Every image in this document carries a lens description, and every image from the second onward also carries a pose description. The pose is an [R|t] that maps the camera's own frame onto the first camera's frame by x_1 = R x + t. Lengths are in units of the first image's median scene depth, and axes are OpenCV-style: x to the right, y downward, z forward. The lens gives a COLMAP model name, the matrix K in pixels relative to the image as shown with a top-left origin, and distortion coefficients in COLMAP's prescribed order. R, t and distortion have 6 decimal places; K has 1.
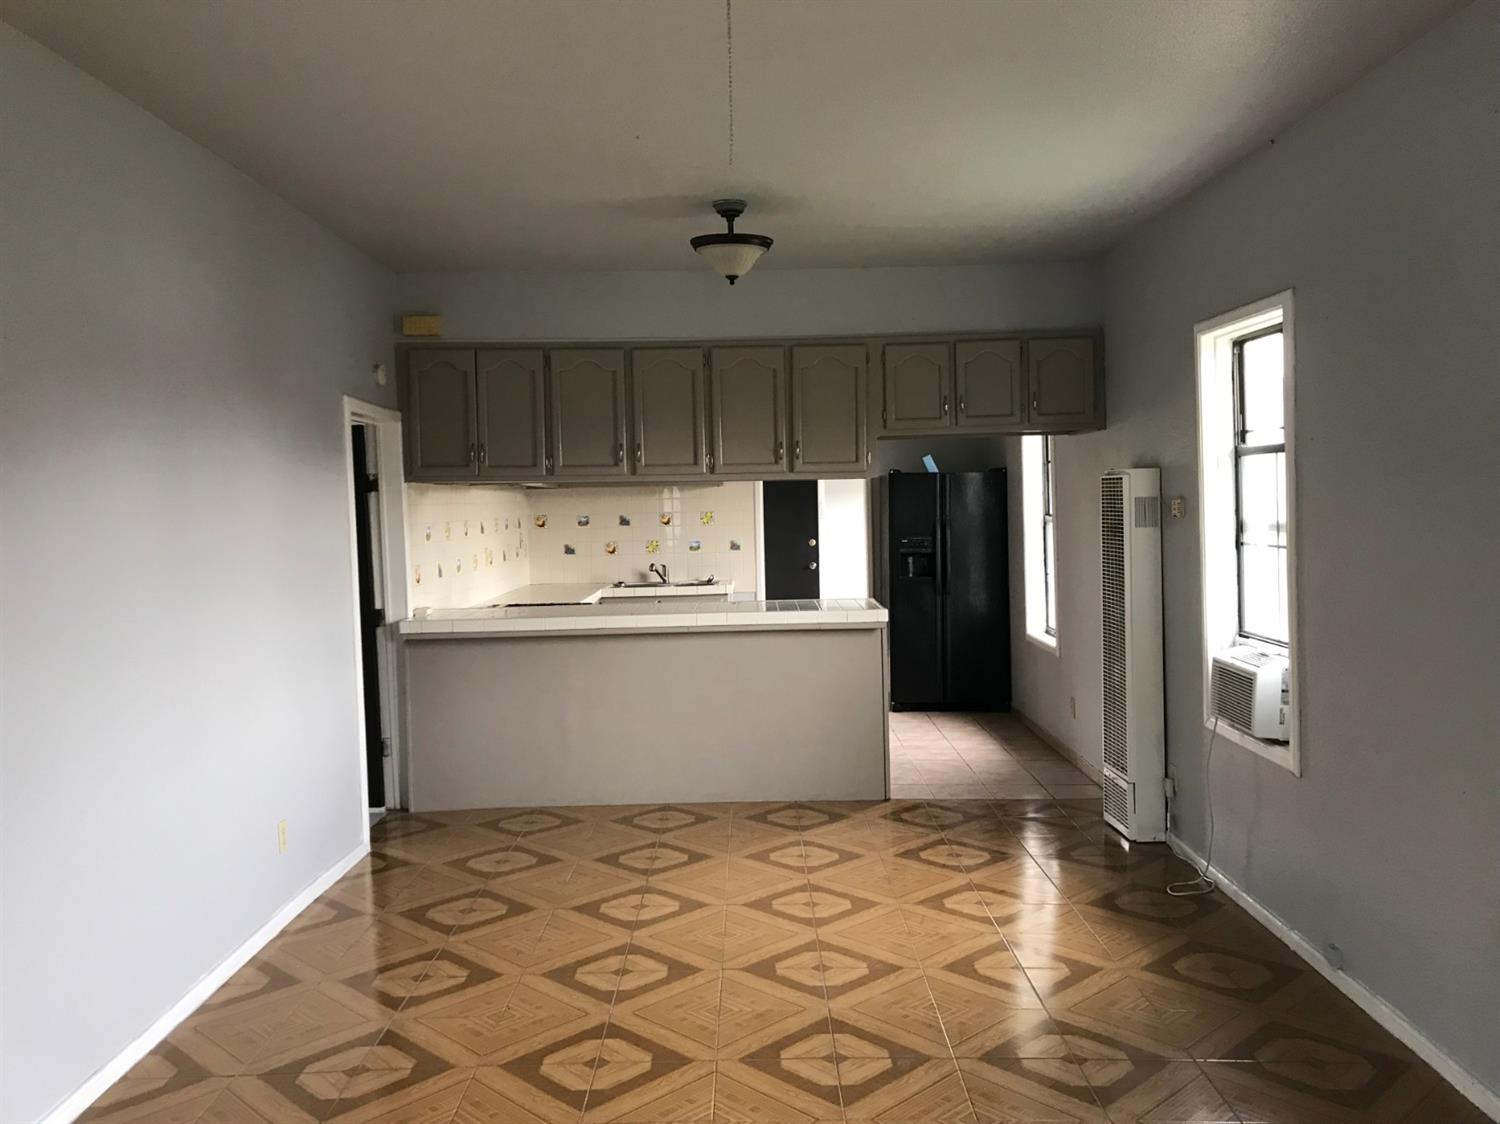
lens RADIAL K [[1276.0, 0, 759.0], [0, 1276.0, 555.0], [0, 0, 1]] dist [0.056635, -0.011990]
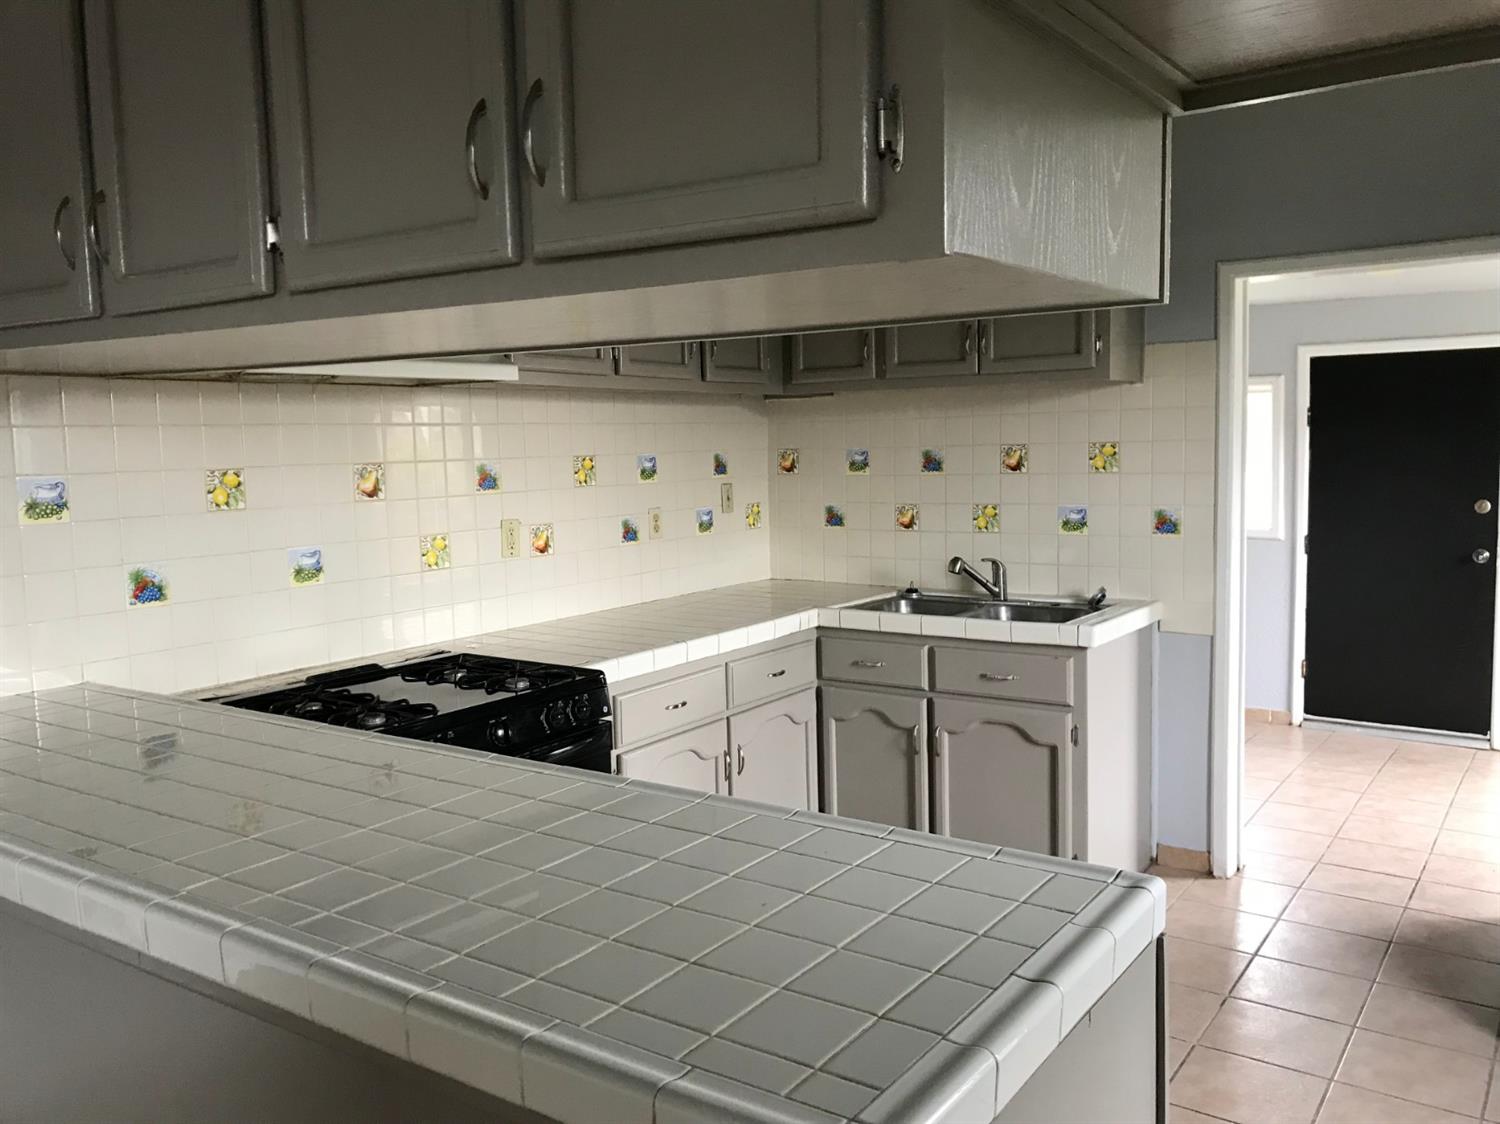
lens RADIAL K [[1276.0, 0, 759.0], [0, 1276.0, 555.0], [0, 0, 1]] dist [0.056635, -0.011990]
pose [[0.815161, 0.060612, -0.576055, 0.121787], [-0.021898, 0.997024, 0.073920, -0.025858], [0.578821, -0.047642, 0.814062, 0.565286]]
